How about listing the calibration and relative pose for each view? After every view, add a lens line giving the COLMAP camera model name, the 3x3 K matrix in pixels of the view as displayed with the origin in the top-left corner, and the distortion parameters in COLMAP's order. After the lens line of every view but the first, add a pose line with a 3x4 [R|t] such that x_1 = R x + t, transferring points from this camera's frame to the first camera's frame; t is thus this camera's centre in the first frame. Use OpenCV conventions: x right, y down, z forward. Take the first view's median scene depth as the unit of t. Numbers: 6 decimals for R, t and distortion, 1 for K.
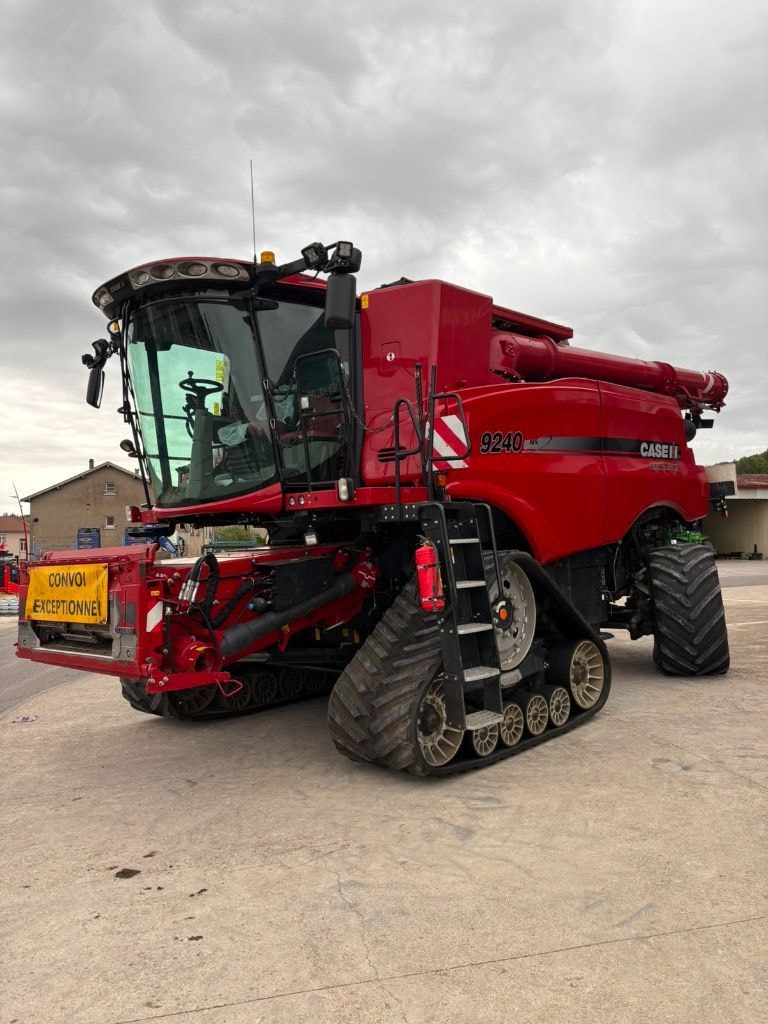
lens RADIAL K [[778.4, 0, 387.0], [0, 778.4, 526.2], [0, 0, 1]] dist [0.065560, -0.106492]
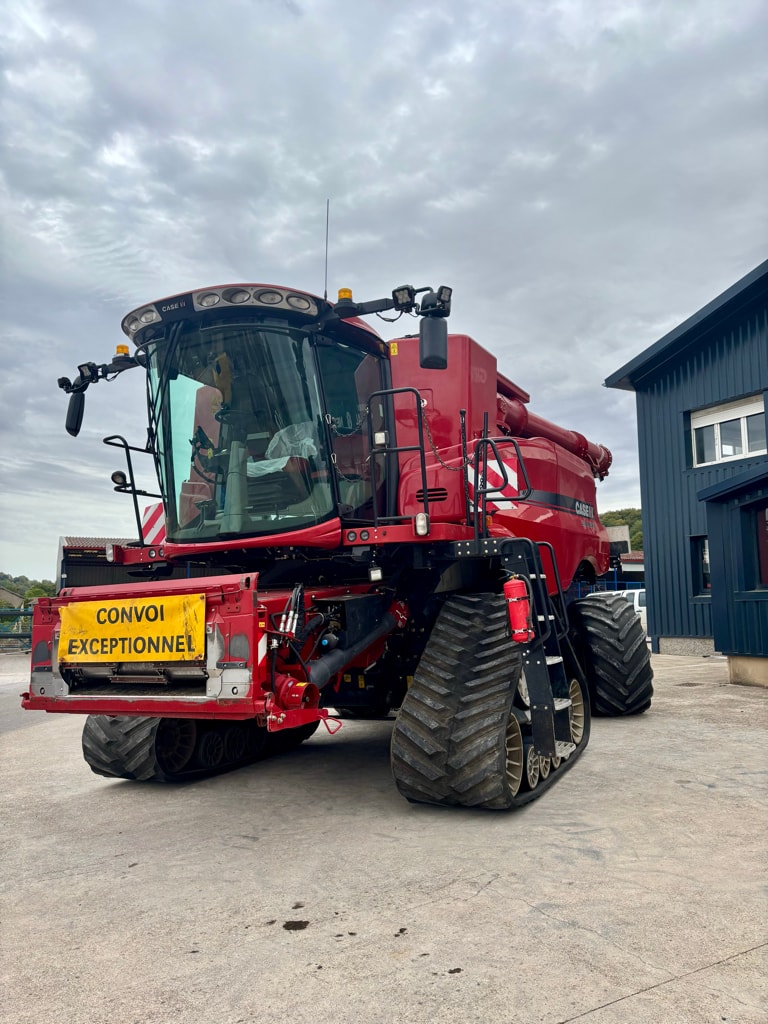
lens RADIAL K [[780.5, 0, 387.2], [0, 780.5, 530.5], [0, 0, 1]] dist [0.063922, -0.102669]
pose [[0.957821, 0.030225, 0.285772, -0.324504], [-0.005953, 0.996327, -0.085424, 0.039805], [-0.287305, 0.080119, 0.954483, 0.037388]]
